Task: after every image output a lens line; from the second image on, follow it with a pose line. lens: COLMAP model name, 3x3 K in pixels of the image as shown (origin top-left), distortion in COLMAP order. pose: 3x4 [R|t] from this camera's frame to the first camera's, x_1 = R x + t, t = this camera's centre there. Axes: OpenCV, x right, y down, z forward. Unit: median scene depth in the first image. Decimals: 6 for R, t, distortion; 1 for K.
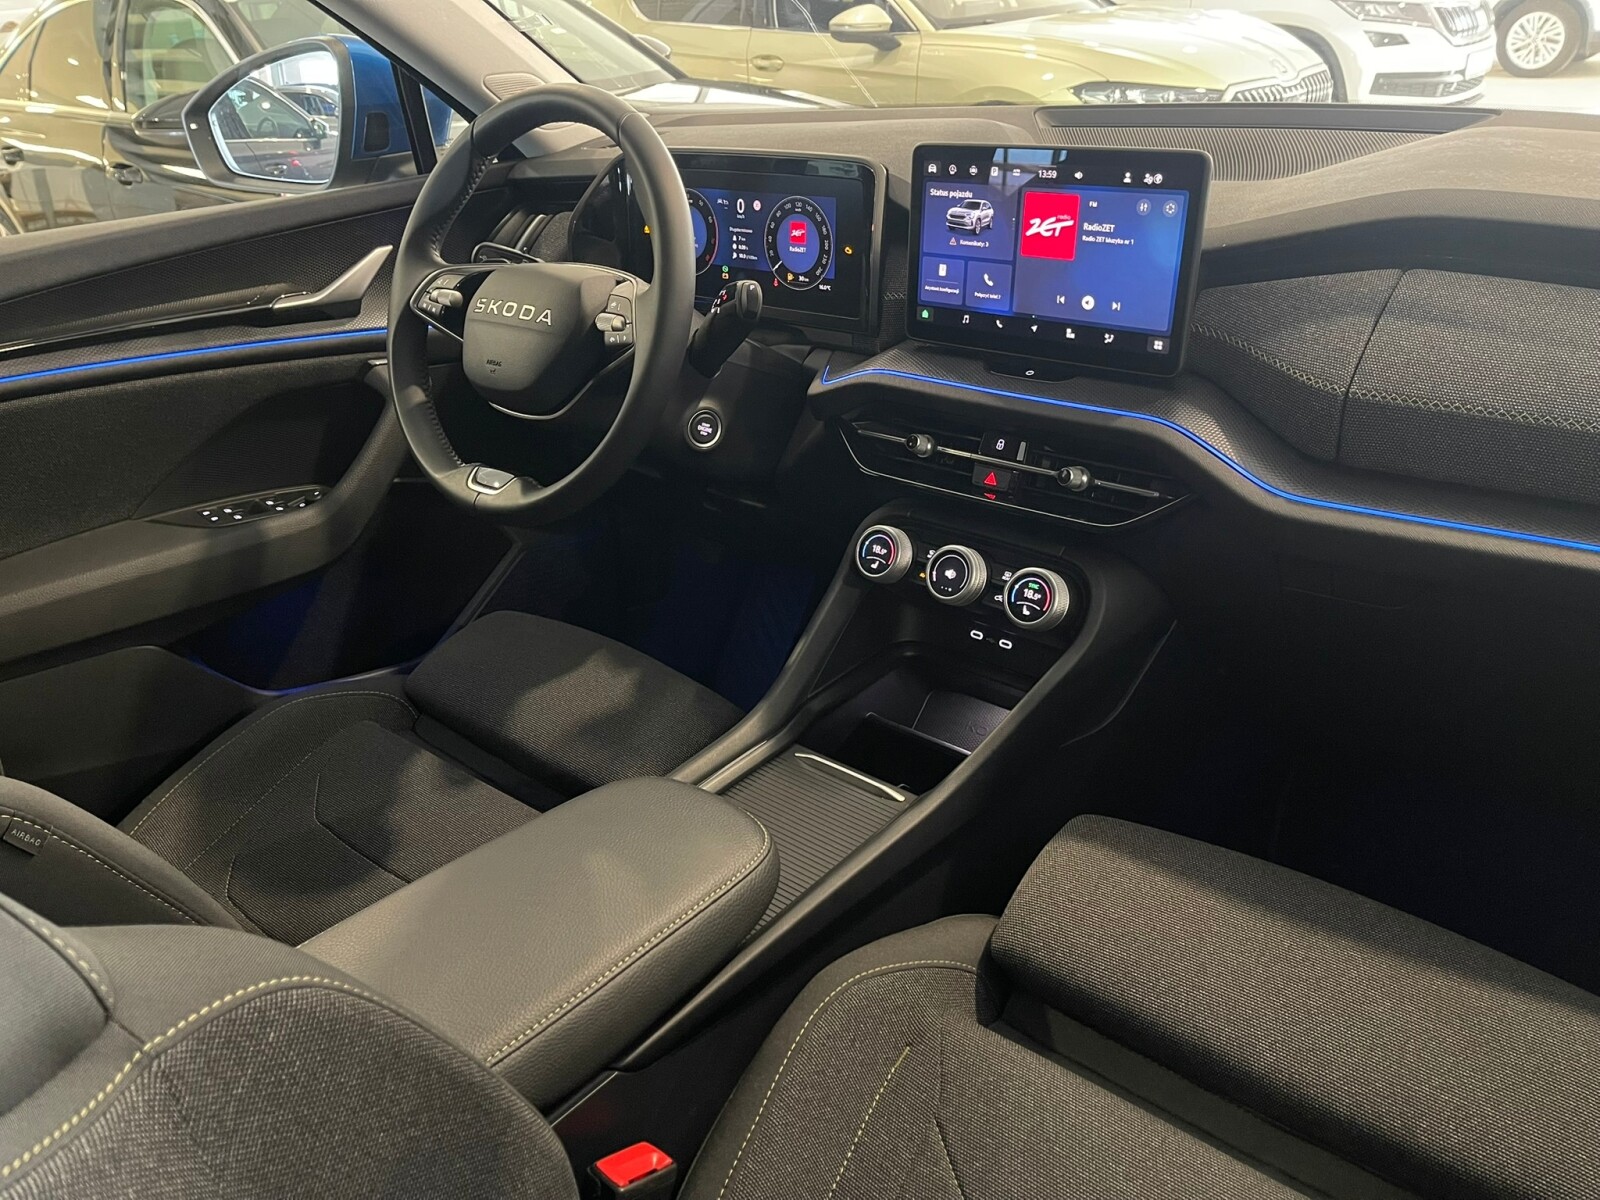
lens RADIAL K [[1207.7, 0, 796.5], [0, 1207.7, 605.0], [0, 0, 1]] dist [0.066321, -0.083929]
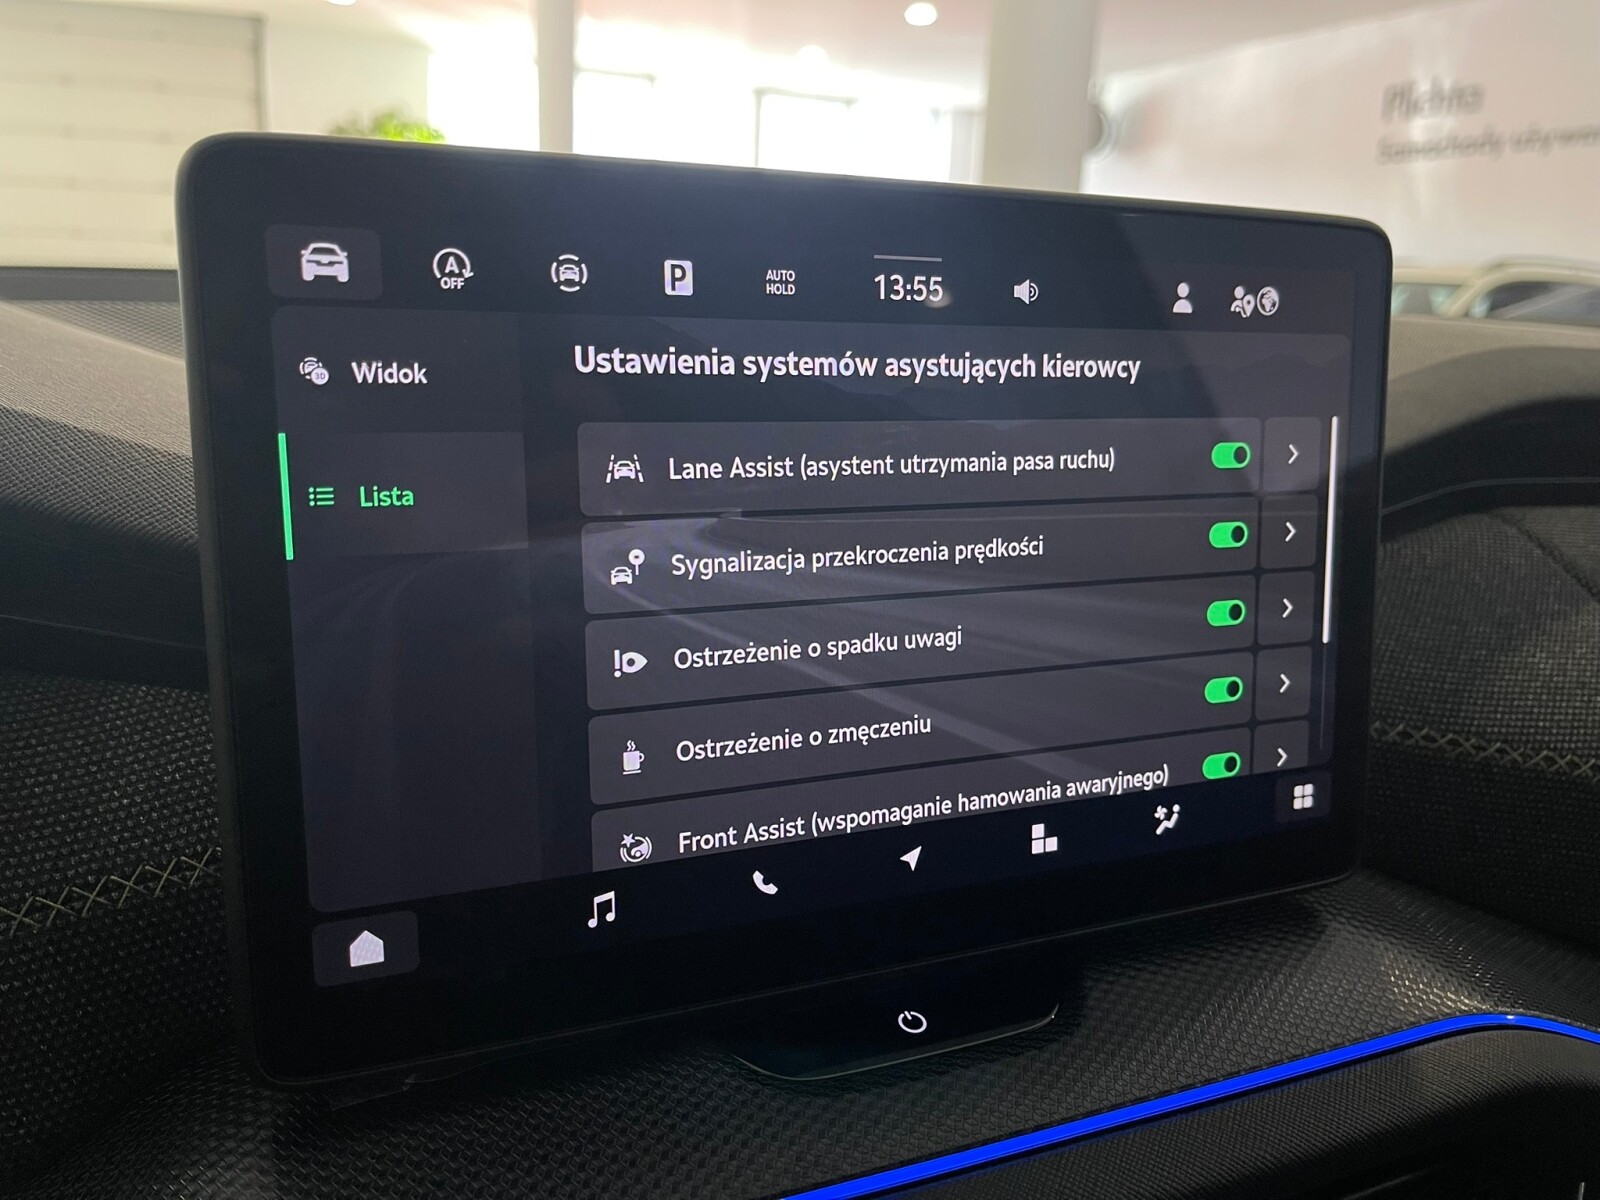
lens RADIAL K [[1207.7, 0, 793.3], [0, 1207.7, 602.5], [0, 0, 1]] dist [0.066321, -0.083929]
pose [[0.433826, -0.125893, 0.892158, -0.037678], [0.363878, 0.930327, -0.045662, -0.260588], [-0.824250, 0.344446, 0.449409, 0.835517]]
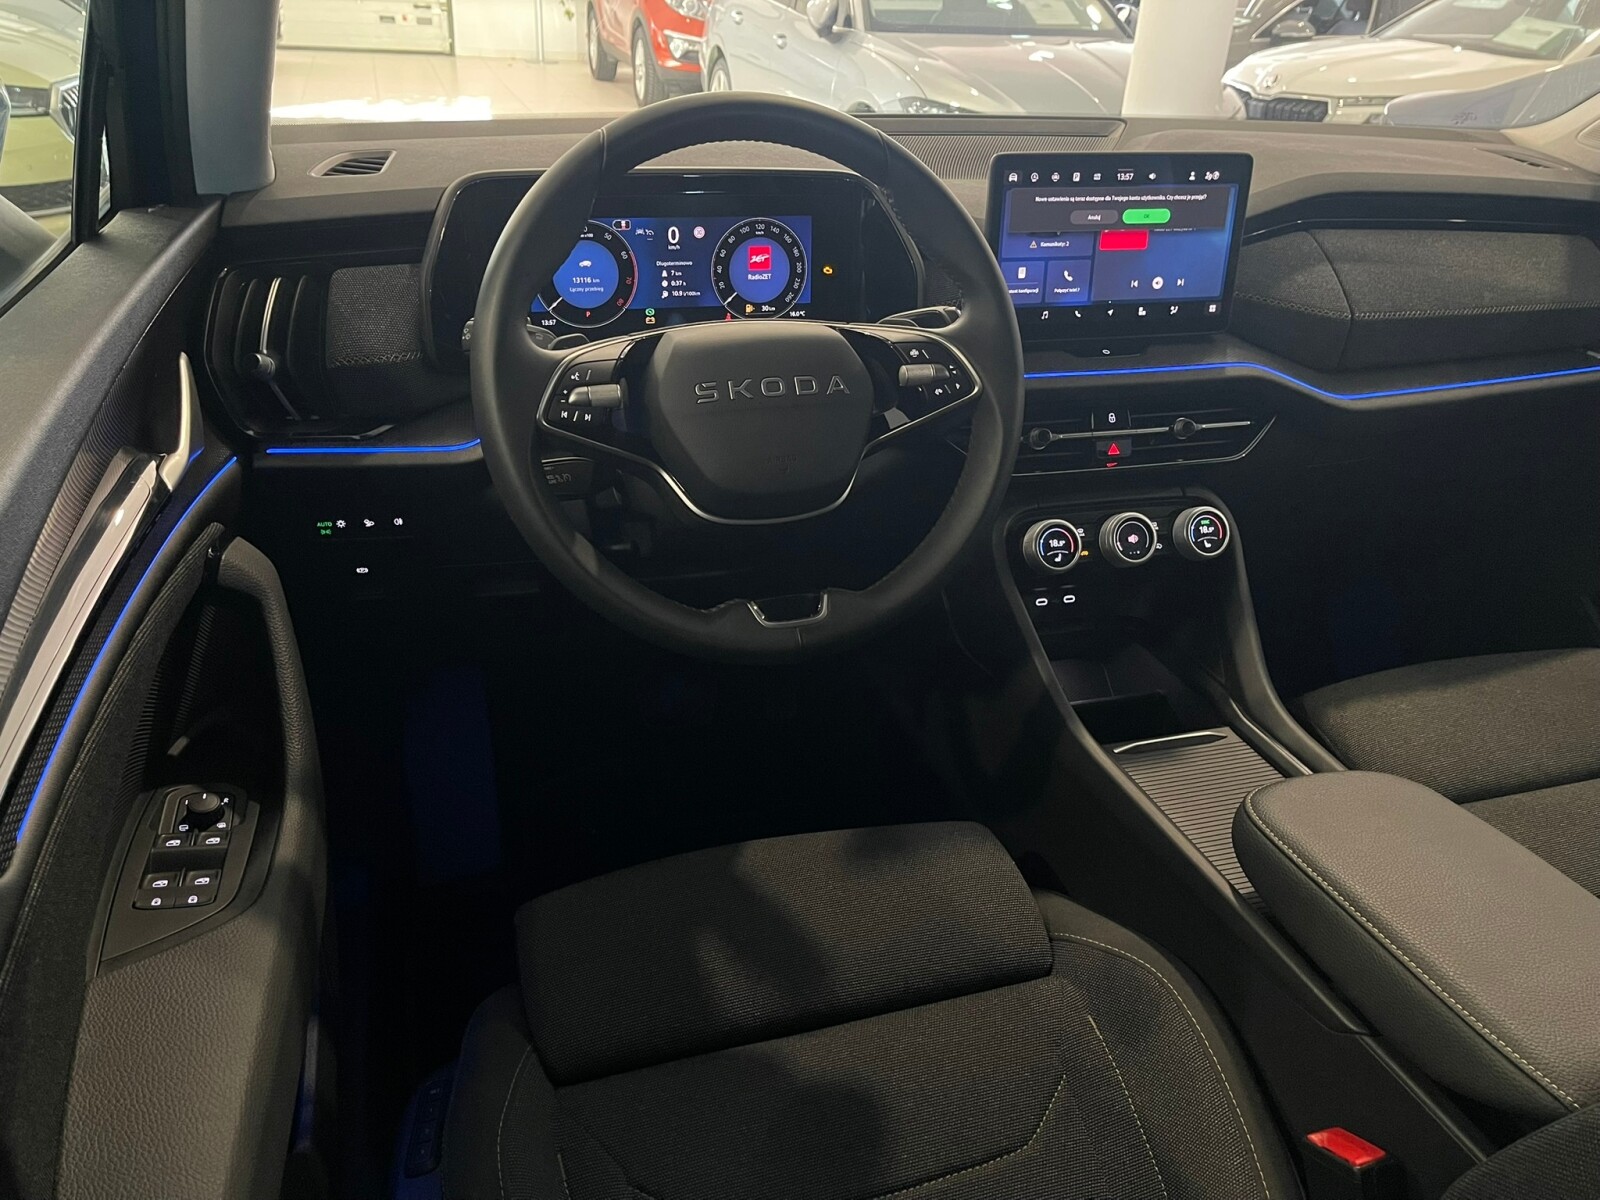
lens RADIAL K [[1207.7, 0, 788.4], [0, 1207.7, 590.5], [0, 0, 1]] dist [0.066321, -0.083929]
pose [[0.531335, -0.311538, 0.787799, -0.884513], [0.318455, 0.935174, 0.155035, -0.242143], [-0.785029, 0.168503, 0.596101, 0.569453]]
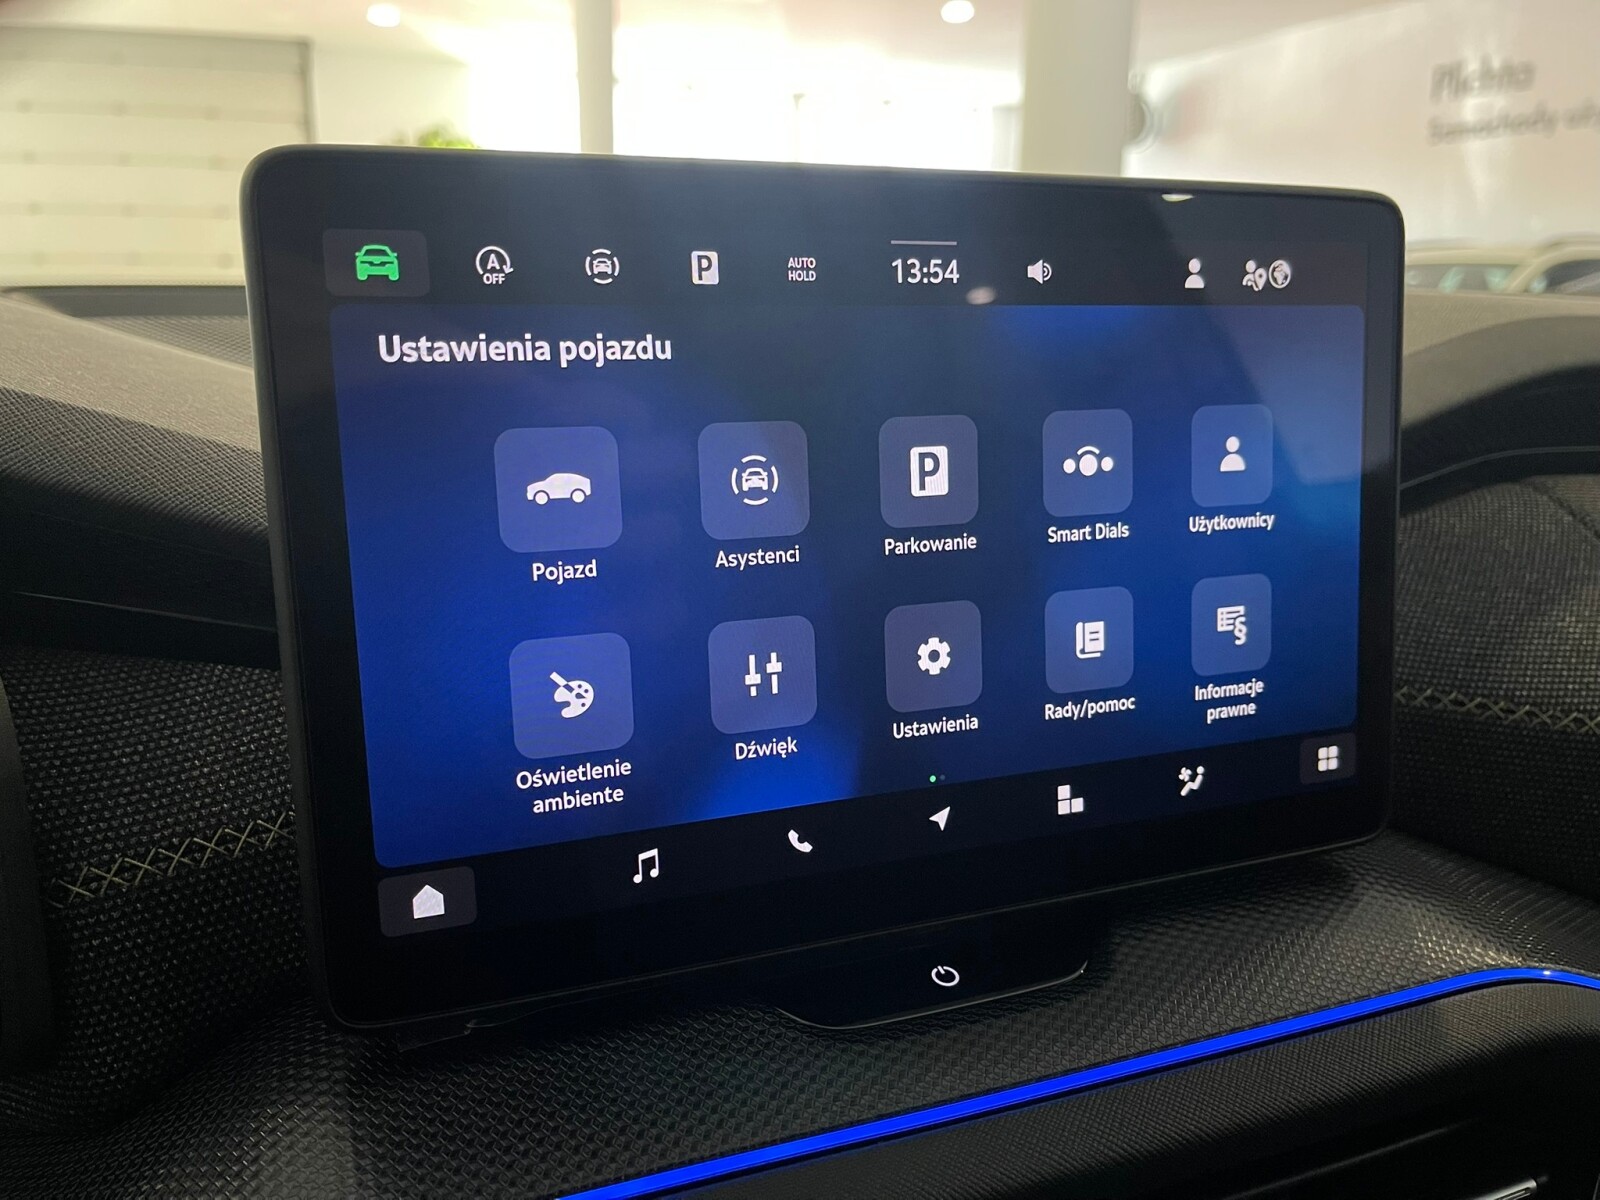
lens RADIAL K [[1207.7, 0, 789.9], [0, 1207.7, 603.8], [0, 0, 1]] dist [0.066321, -0.083929]
pose [[0.469276, -0.133568, 0.872891, -0.047268], [0.380780, 0.922479, -0.063556, -0.252607], [-0.796735, 0.362205, 0.483758, 0.829033]]
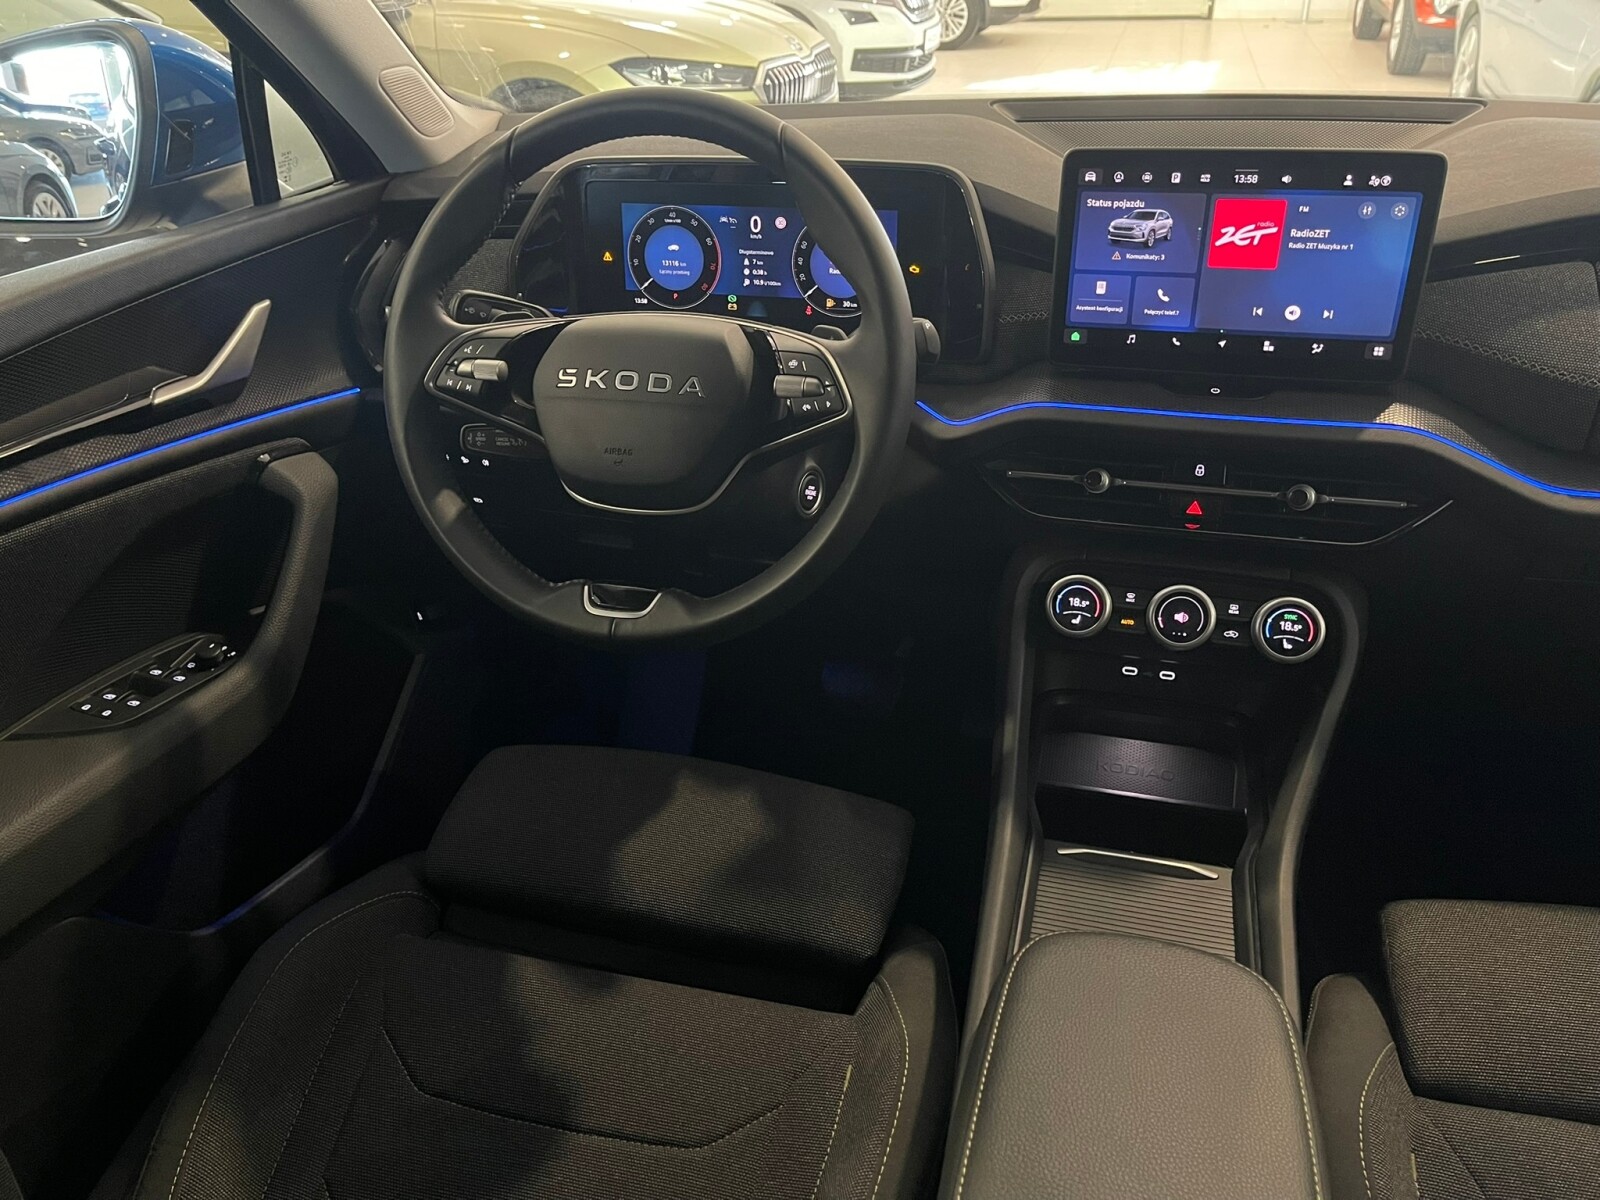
lens RADIAL K [[1207.7, 0, 791.0], [0, 1207.7, 598.3], [0, 0, 1]] dist [0.066321, -0.083929]
pose [[0.908677, -0.173365, 0.379803, -0.466488], [0.167715, 0.984657, 0.048199, -0.128067], [-0.382332, 0.019901, 0.923811, 0.251348]]
